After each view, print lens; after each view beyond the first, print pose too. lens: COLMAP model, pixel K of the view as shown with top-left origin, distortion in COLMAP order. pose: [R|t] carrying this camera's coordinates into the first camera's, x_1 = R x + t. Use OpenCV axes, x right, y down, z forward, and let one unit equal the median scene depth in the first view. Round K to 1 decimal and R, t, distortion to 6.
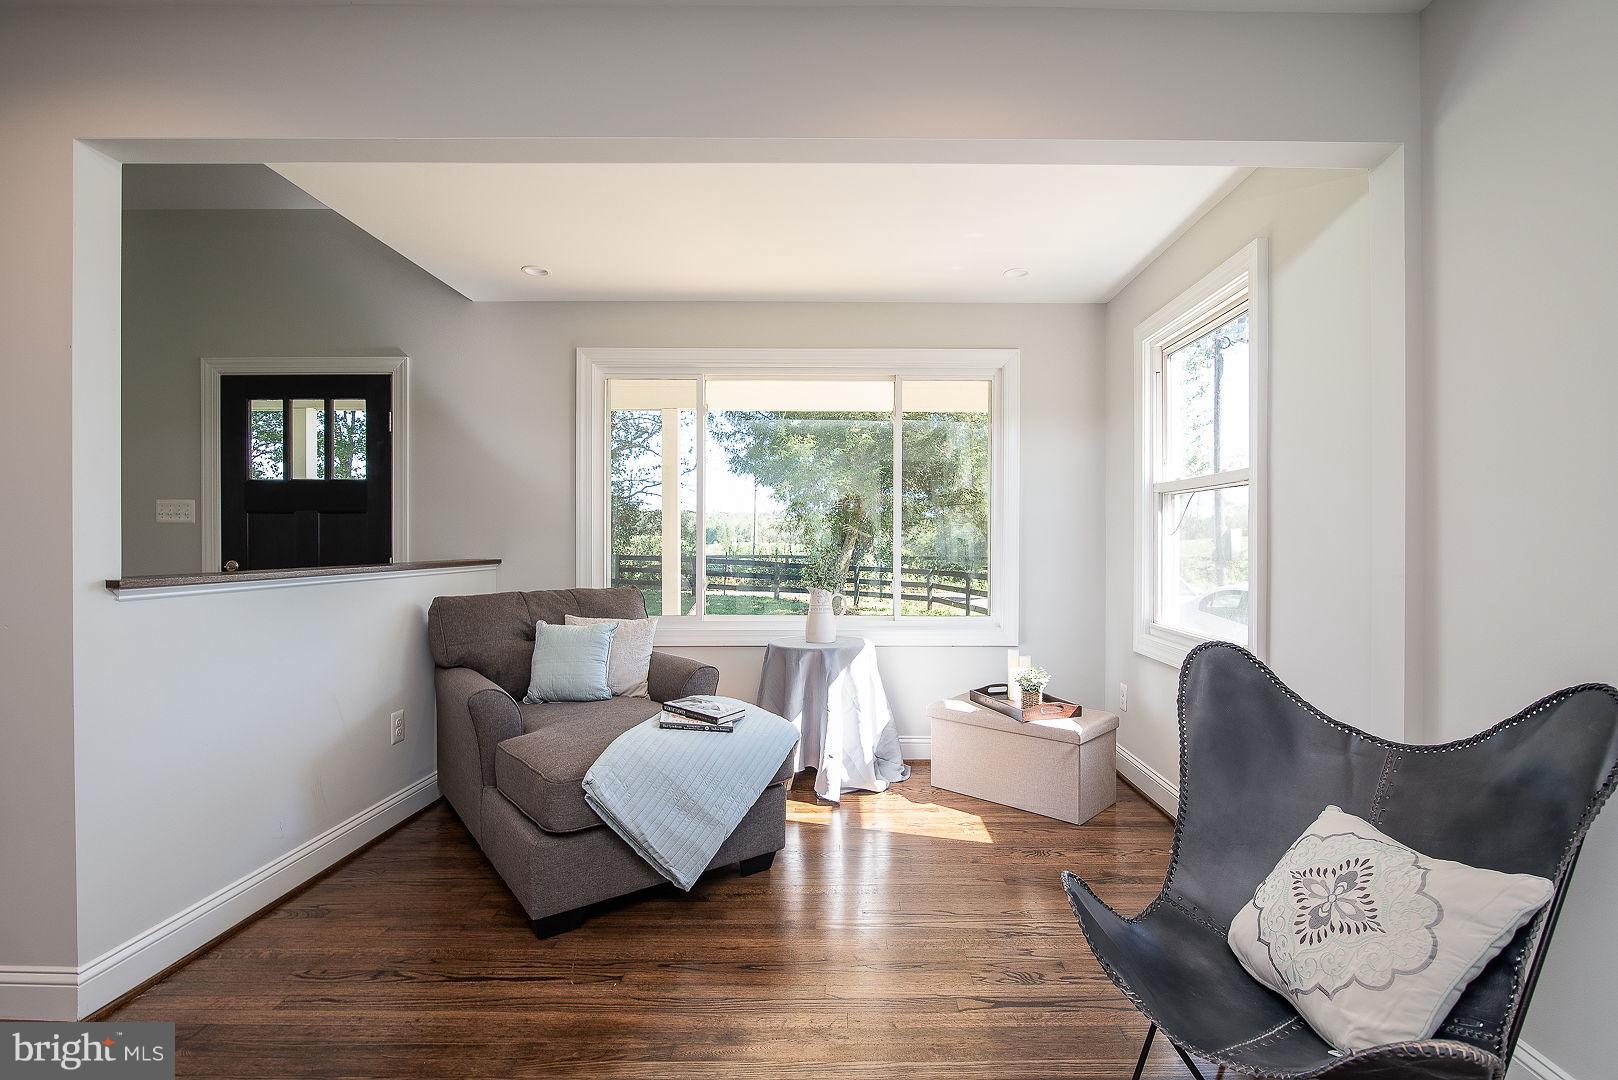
lens RADIAL K [[758.8, 0, 812.7], [0, 758.8, 541.0], [0, 0, 1]] dist [-0.016875, 0.000841]
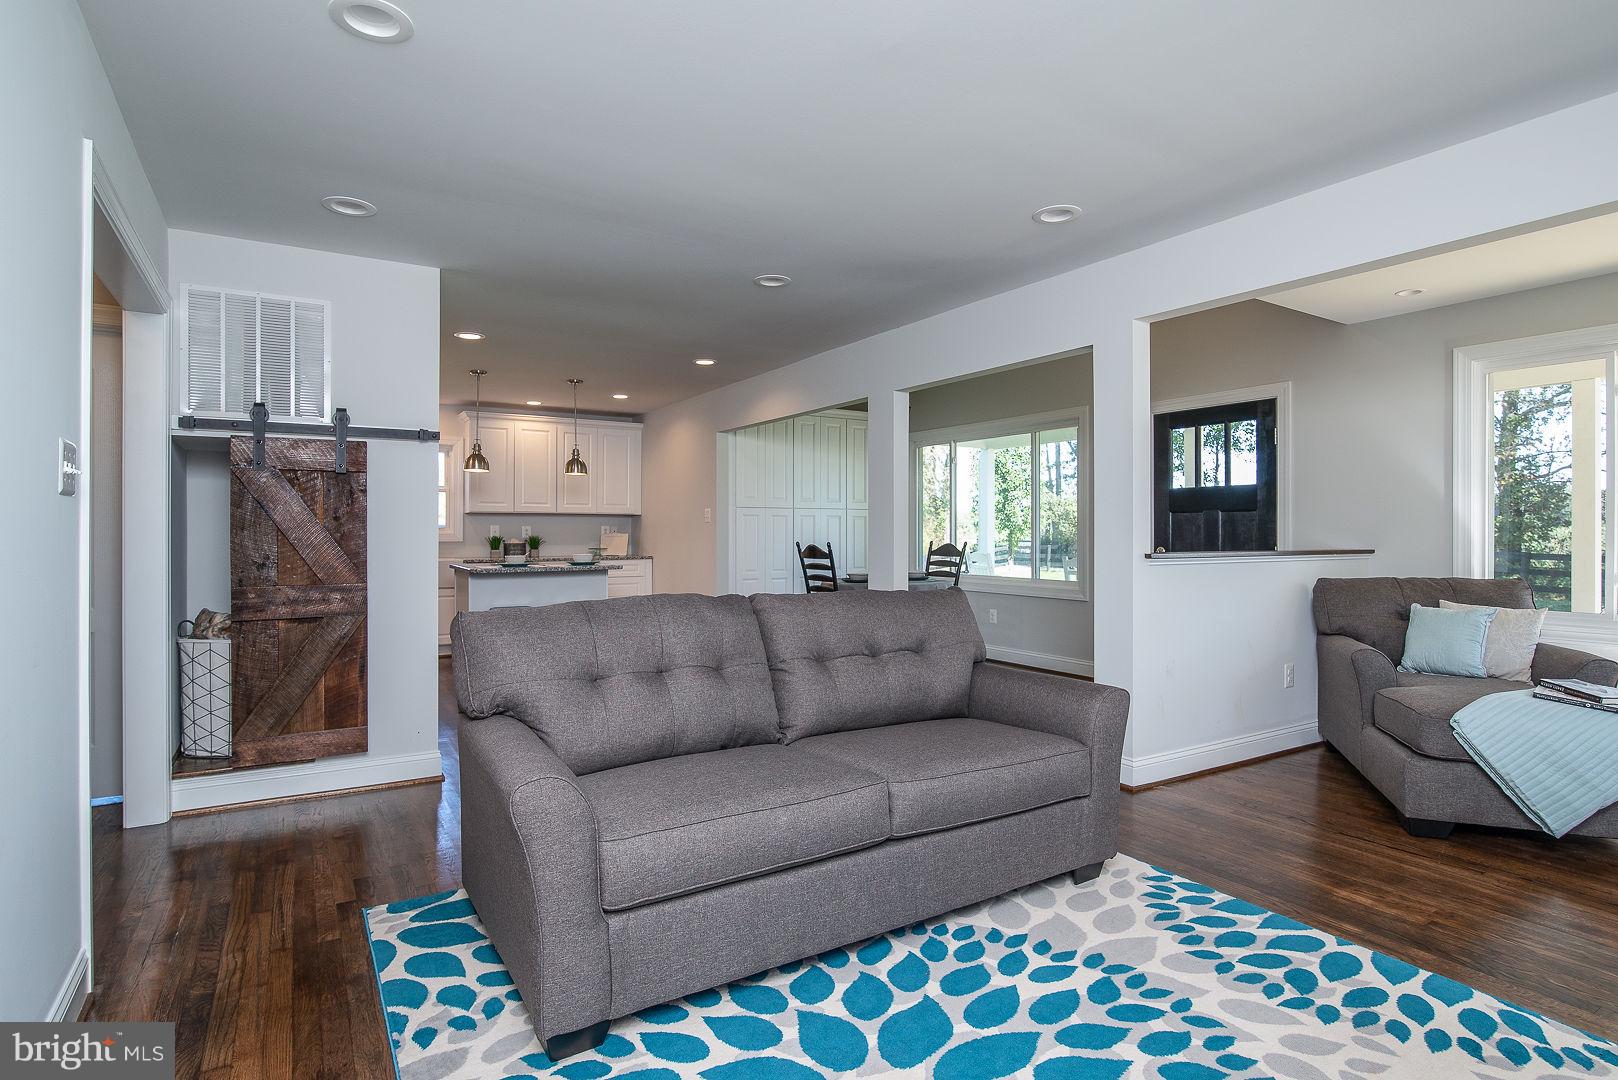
lens RADIAL K [[843.3, 0, 826.3], [0, 843.3, 536.5], [0, 0, 1]] dist [-0.020068, -0.000175]
pose [[0.575539, 0.002023, -0.817772, 0.155370], [-0.000195, 0.999997, 0.002336, 0.003363], [0.817774, -0.001185, 0.575538, -0.439481]]
